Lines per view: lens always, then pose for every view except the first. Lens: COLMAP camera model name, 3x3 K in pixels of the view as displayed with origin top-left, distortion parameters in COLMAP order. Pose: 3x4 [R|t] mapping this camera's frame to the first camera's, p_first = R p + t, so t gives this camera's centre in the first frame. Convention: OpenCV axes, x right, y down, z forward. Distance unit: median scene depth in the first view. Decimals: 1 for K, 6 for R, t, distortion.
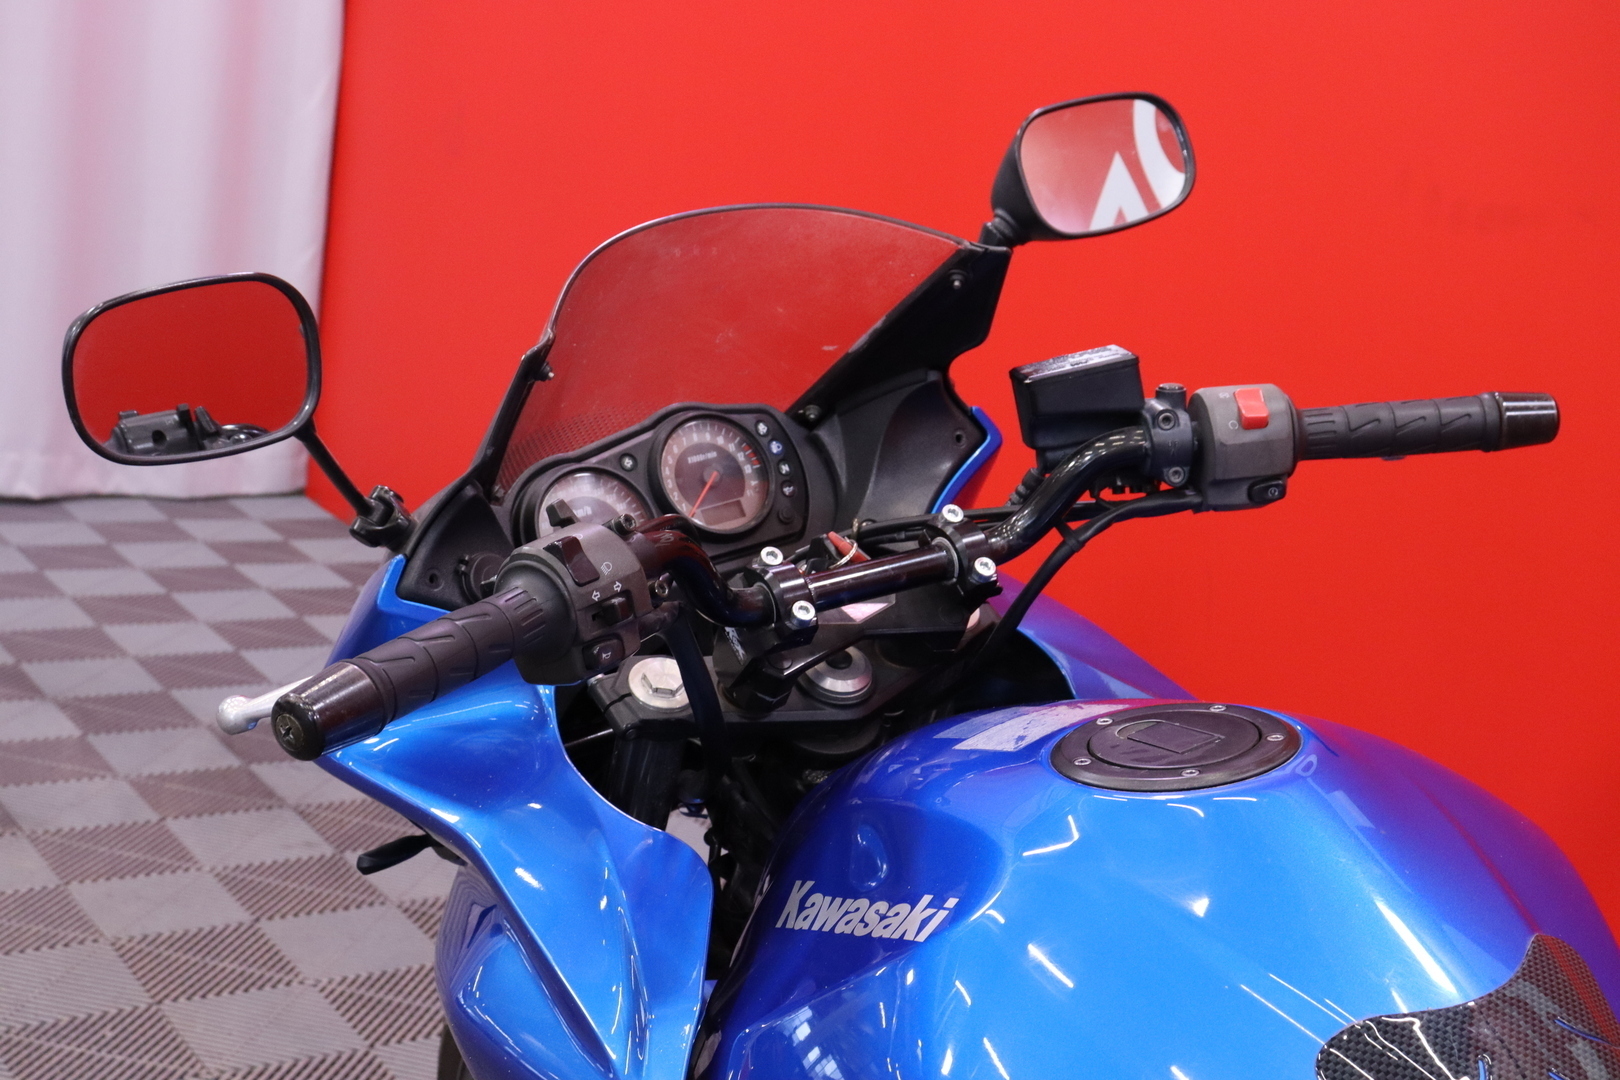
lens RADIAL K [[2435.8, 0, 810.0], [0, 2435.8, 540.0], [0, 0, 1]] dist [0.183372, 0.032226]
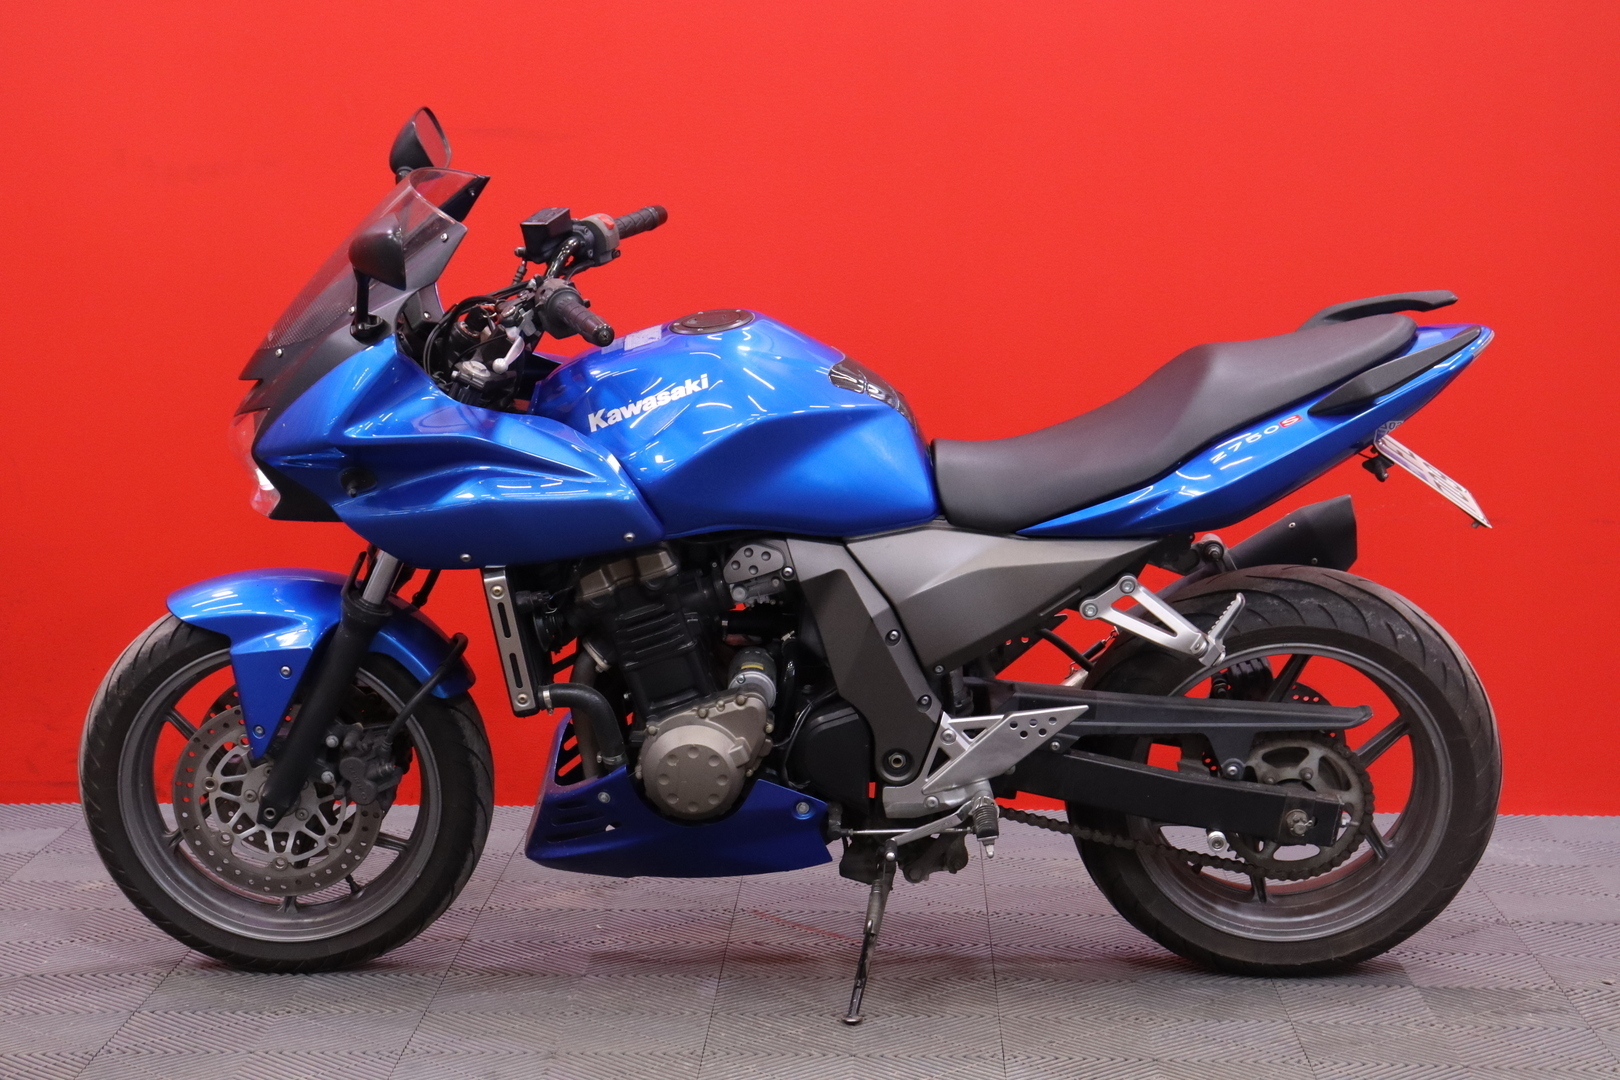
lens RADIAL K [[3293.7, 0, 810.0], [0, 3293.7, 540.0], [0, 0, 1]] dist [0.256174, 0.161467]
pose [[0.586824, -0.214601, 0.780759, -2.380118], [0.238777, 0.967224, 0.086387, 0.018685], [-0.773707, 0.135734, 0.618832, -1.193591]]
